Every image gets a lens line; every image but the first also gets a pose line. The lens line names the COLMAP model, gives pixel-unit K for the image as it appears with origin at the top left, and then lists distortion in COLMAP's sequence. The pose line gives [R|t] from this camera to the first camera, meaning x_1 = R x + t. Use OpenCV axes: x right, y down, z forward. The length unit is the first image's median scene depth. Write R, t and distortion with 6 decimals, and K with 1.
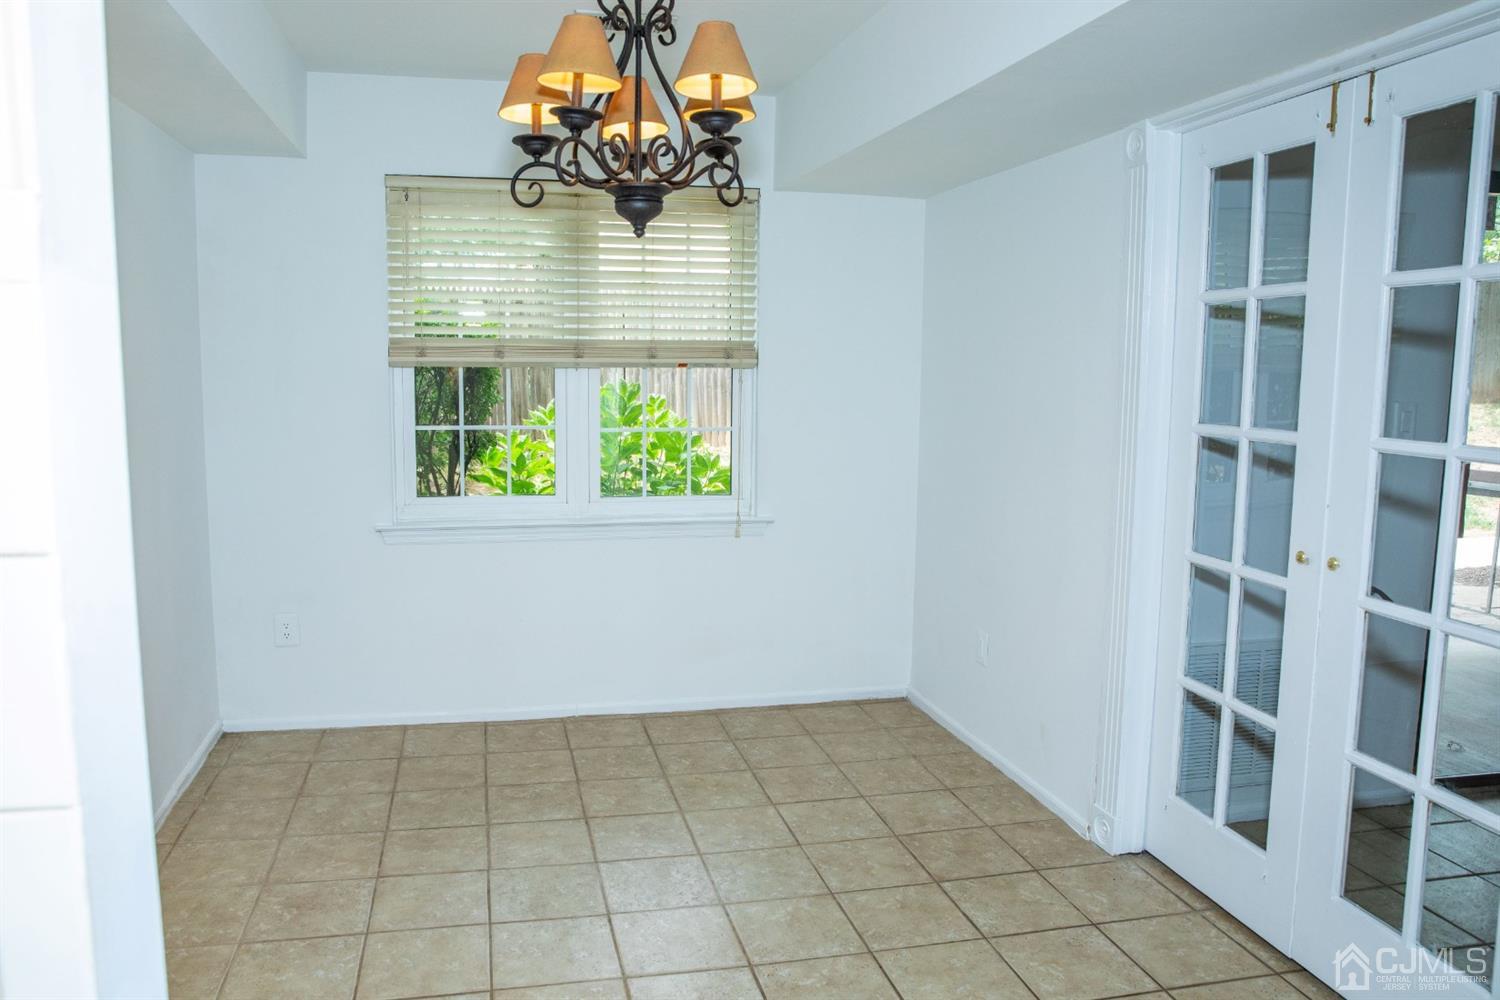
lens RADIAL K [[1090.7, 0, 705.7], [0, 1090.7, 496.0], [0, 0, 1]] dist [-0.112975, 0.089785]
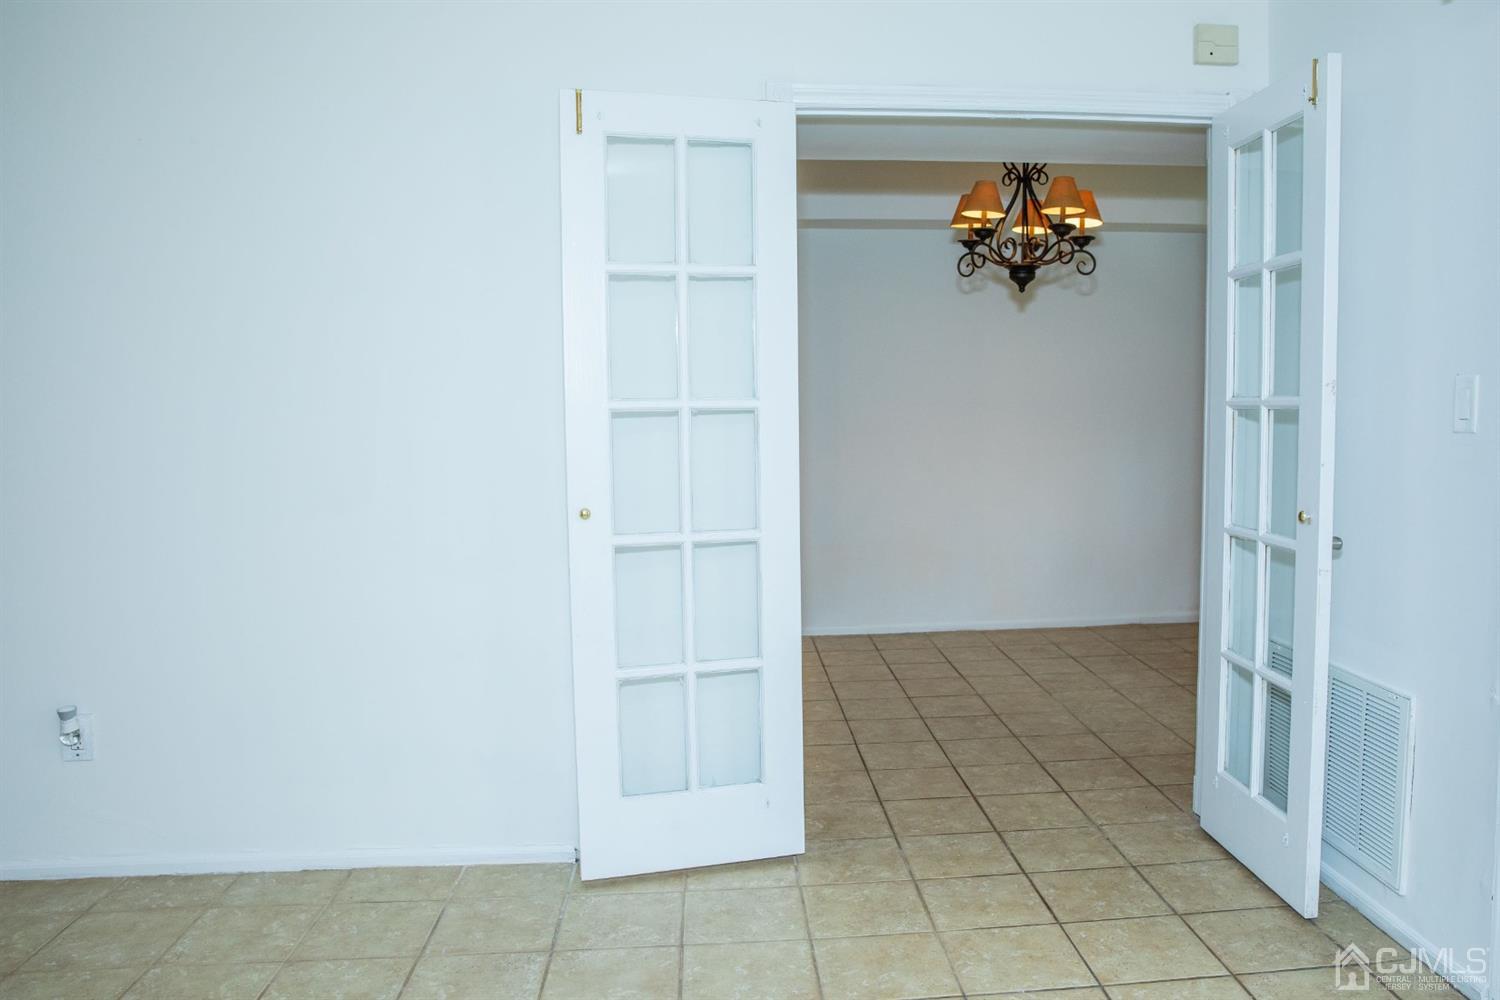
lens RADIAL K [[1122.0, 0, 822.7], [0, 1122.0, 501.3], [0, 0, 1]] dist [-0.123595, 0.097397]
pose [[-0.105354, 0.086167, -0.990695, 1.191387], [-0.116733, 0.988280, 0.098370, -0.023630], [0.987560, 0.126010, -0.094061, 0.569968]]
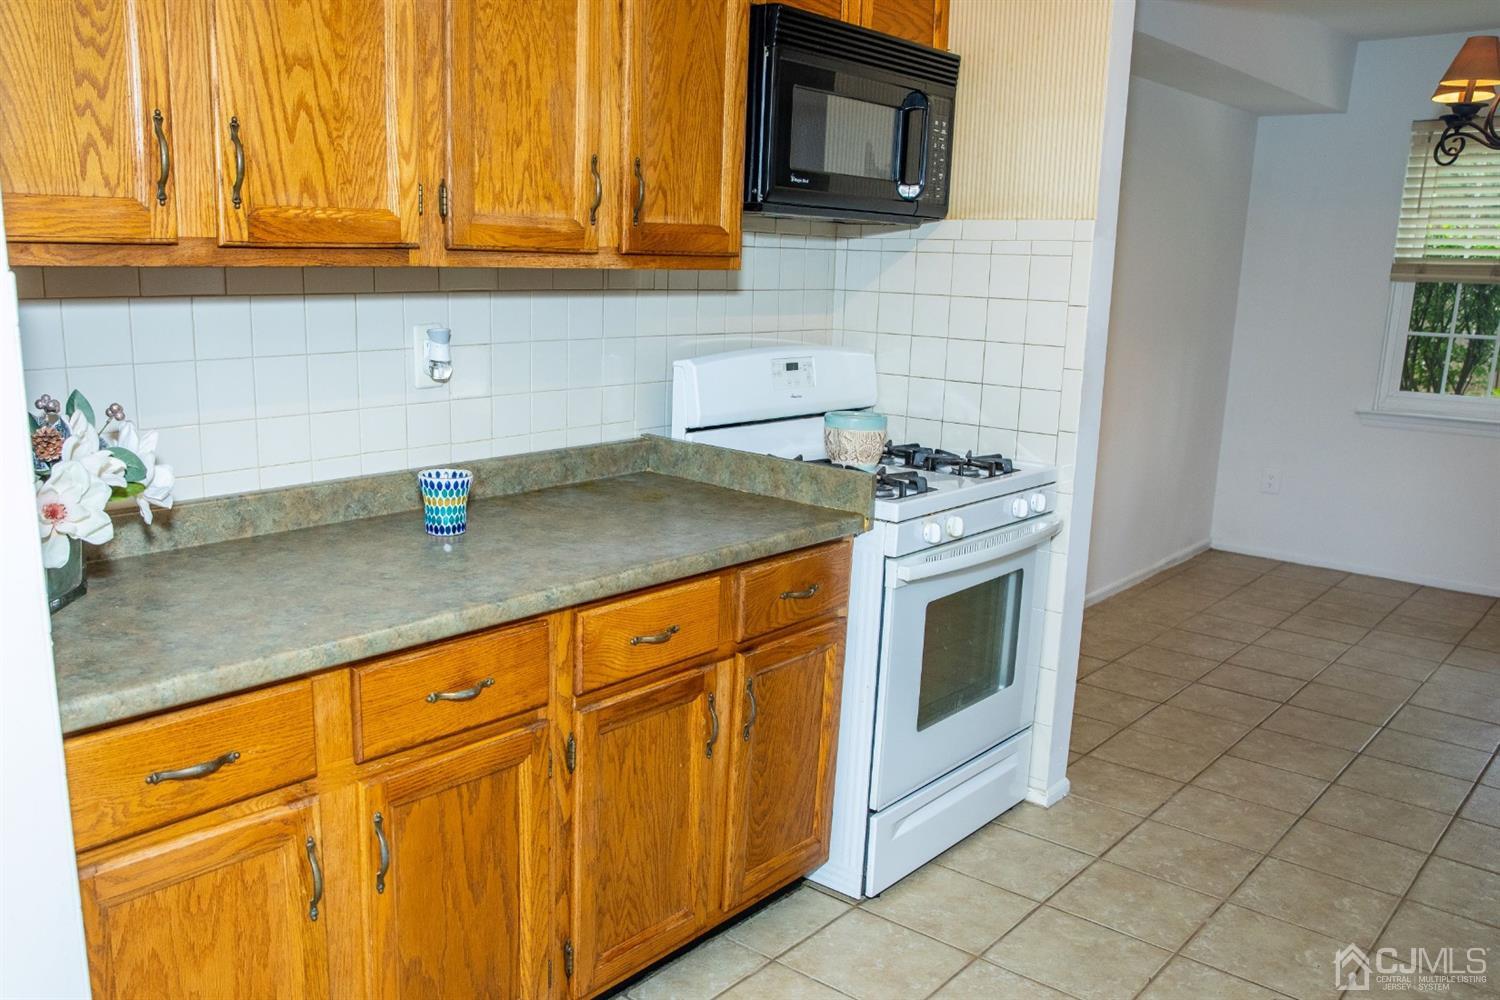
lens RADIAL K [[1236.0, 0, 669.8], [0, 1236.0, 537.9], [0, 0, 1]] dist [-0.104044, 0.107676]
pose [[0.589160, 0.184924, -0.786571, 0.381693], [-0.117914, 0.982715, 0.142717, 0.073685], [0.799367, 0.008664, 0.600781, -0.516214]]
